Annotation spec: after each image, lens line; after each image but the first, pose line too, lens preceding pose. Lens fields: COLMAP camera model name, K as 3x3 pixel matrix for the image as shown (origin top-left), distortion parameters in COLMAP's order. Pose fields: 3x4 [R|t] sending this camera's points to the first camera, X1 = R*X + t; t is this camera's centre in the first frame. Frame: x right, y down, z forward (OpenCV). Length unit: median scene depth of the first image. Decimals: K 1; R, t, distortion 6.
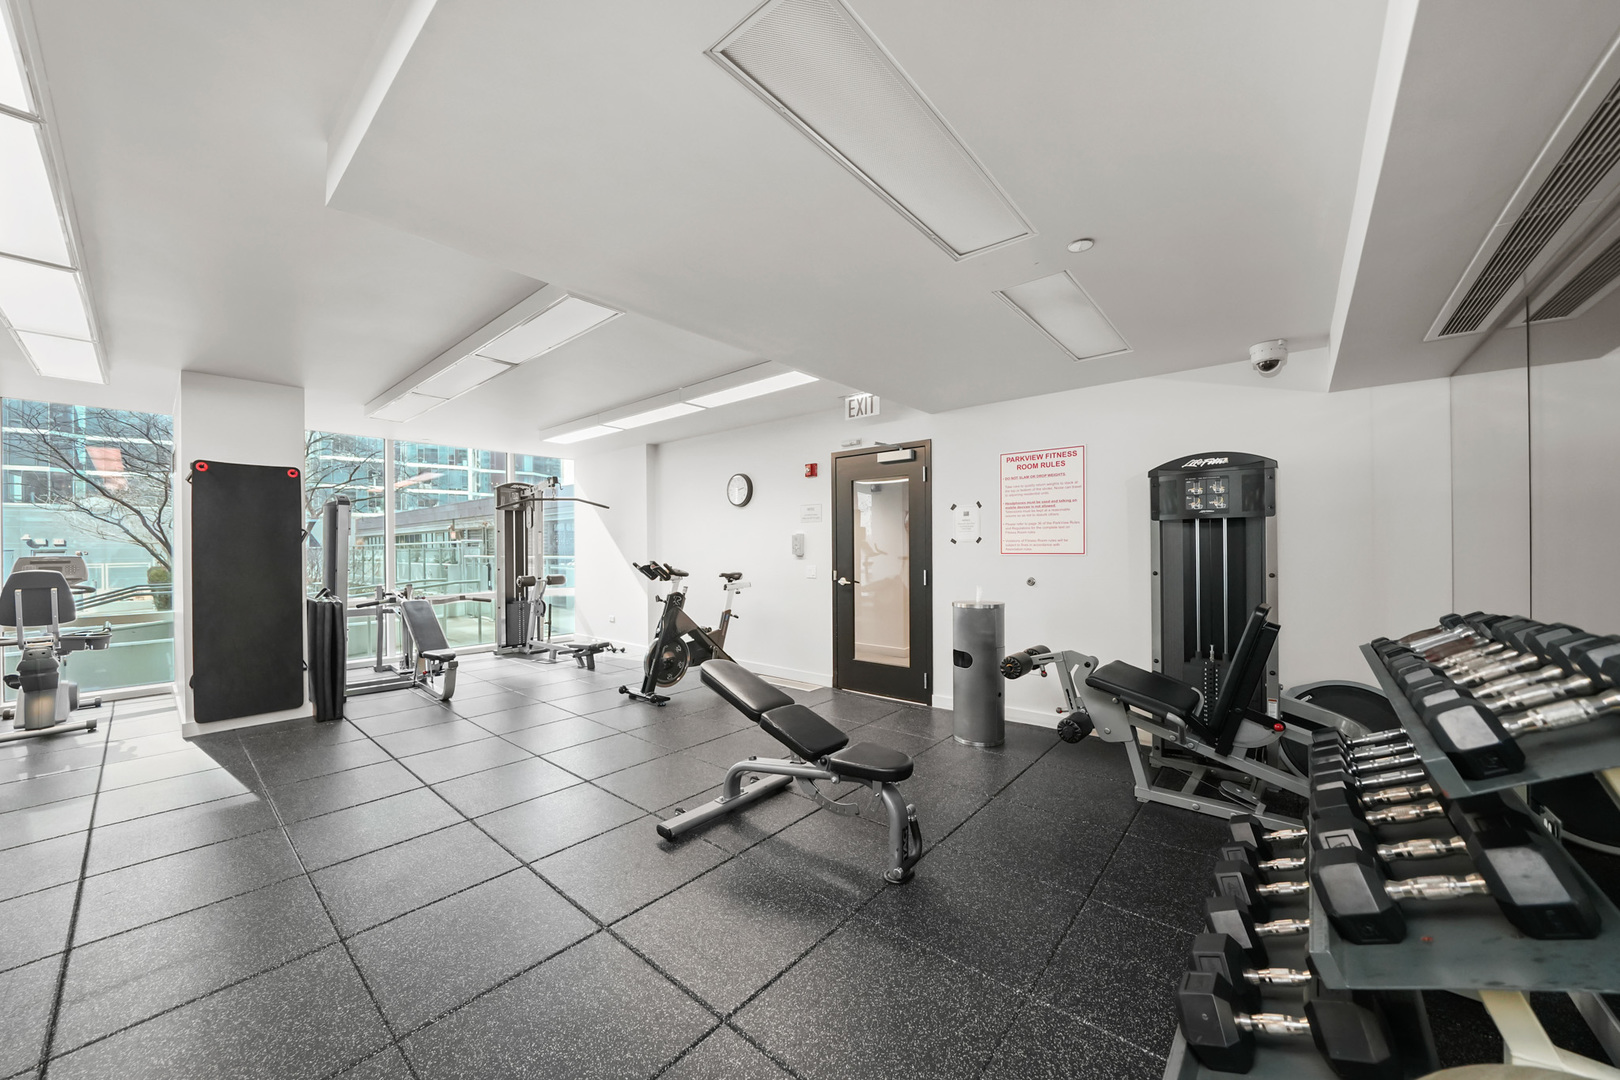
lens RADIAL K [[570.0, 0, 805.6], [0, 570.0, 538.1], [0, 0, 1]] dist [-0.011155, 0.000558]
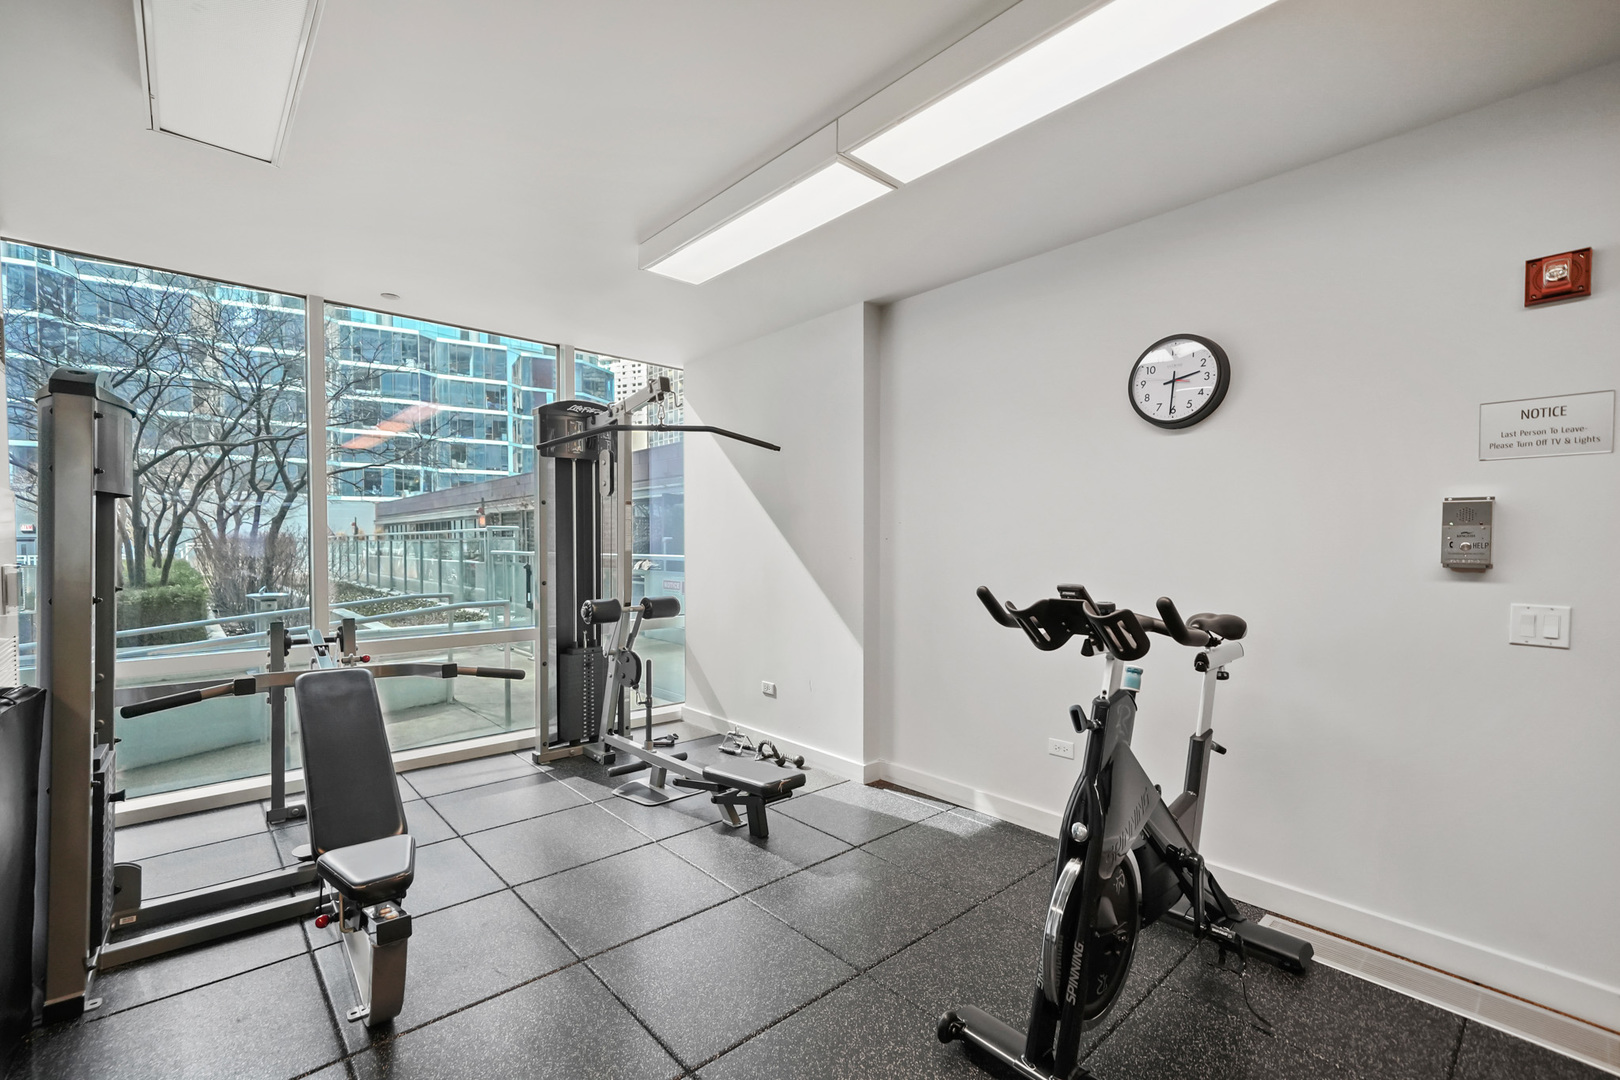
lens RADIAL K [[701.6, 0, 813.3], [0, 701.6, 535.1], [0, 0, 1]] dist [0.000770, 0.000046]
pose [[0.991820, 0.005308, -0.127530, -0.242723], [-0.004287, 0.999957, 0.008281, 0.008902], [0.127569, -0.007667, 0.991800, 0.449433]]
